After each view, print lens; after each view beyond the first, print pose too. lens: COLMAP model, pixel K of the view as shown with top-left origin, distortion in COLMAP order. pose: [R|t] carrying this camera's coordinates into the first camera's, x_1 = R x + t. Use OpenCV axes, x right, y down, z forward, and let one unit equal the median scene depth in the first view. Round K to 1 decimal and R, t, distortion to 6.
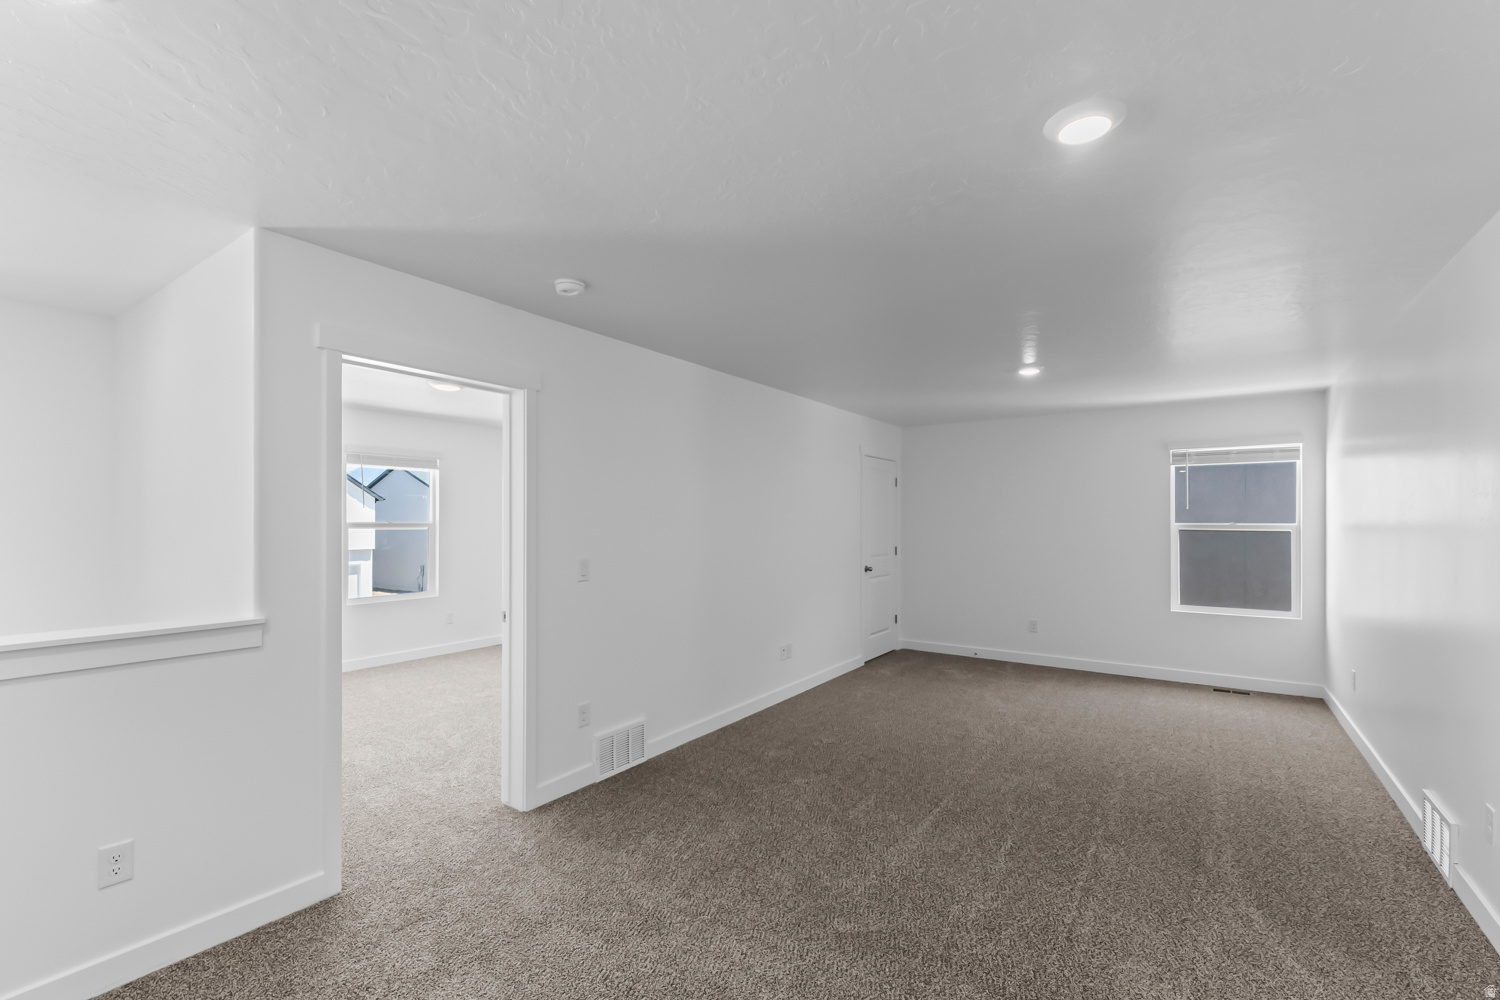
lens RADIAL K [[648.9, 0, 749.3], [0, 648.9, 506.9], [0, 0, 1]] dist [-0.013055, -0.000761]
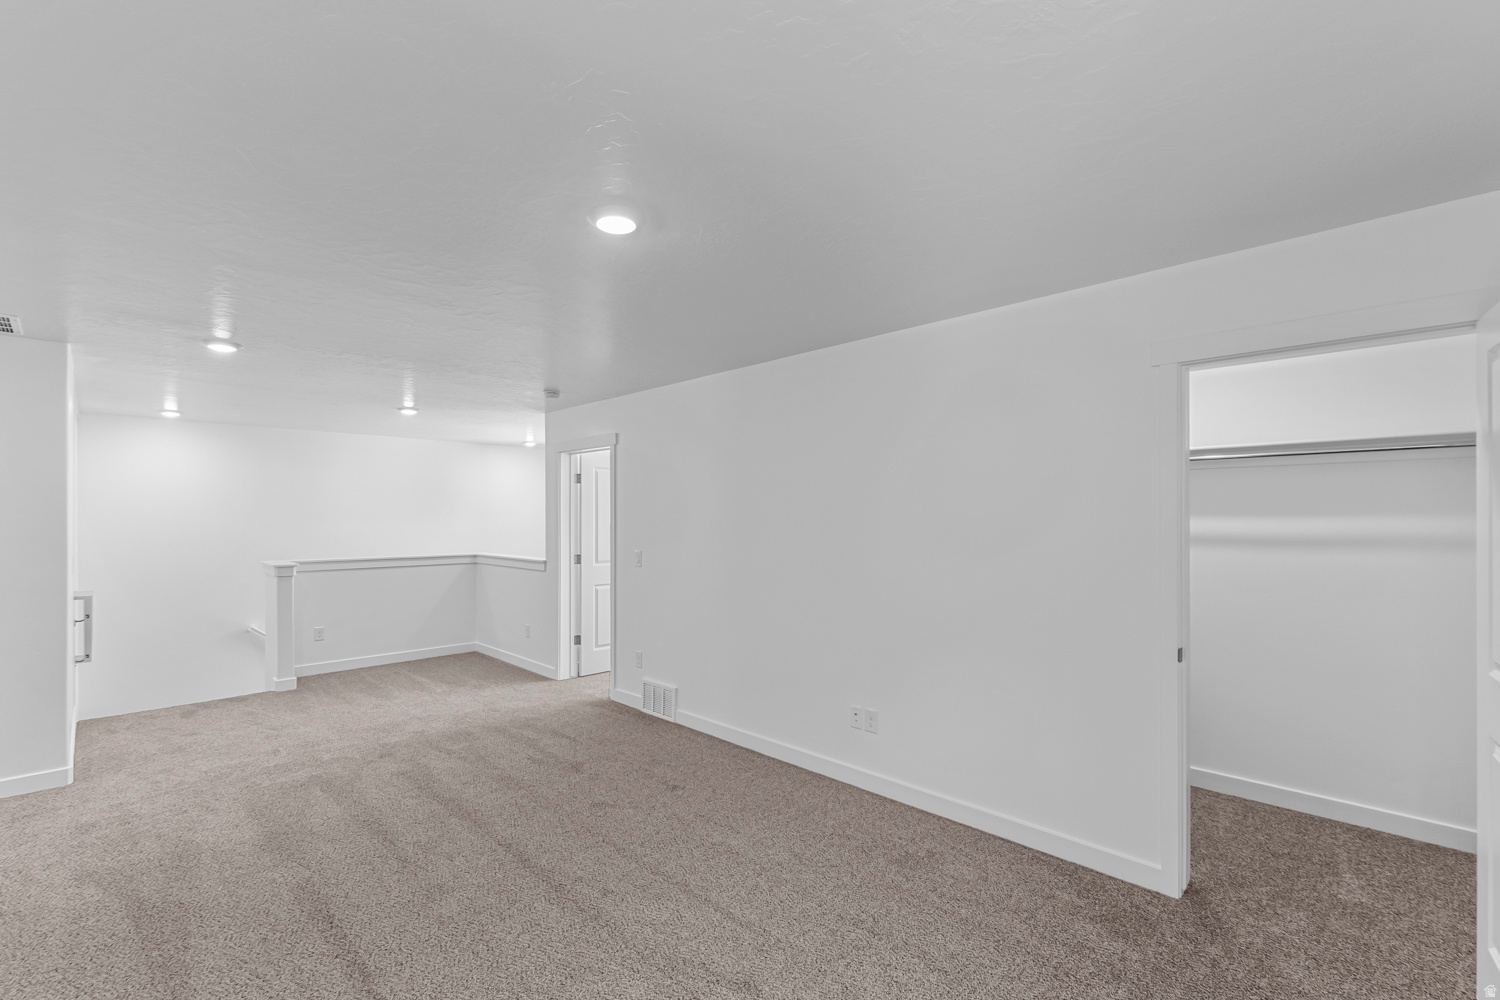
lens RADIAL K [[648.9, 0, 750.2], [0, 648.9, 508.0], [0, 0, 1]] dist [-0.013055, -0.000761]
pose [[-0.160238, -0.006385, -0.987058, 0.976185], [0.024667, 0.999641, -0.010471, 0.005917], [0.986770, -0.026026, -0.160023, 1.283928]]
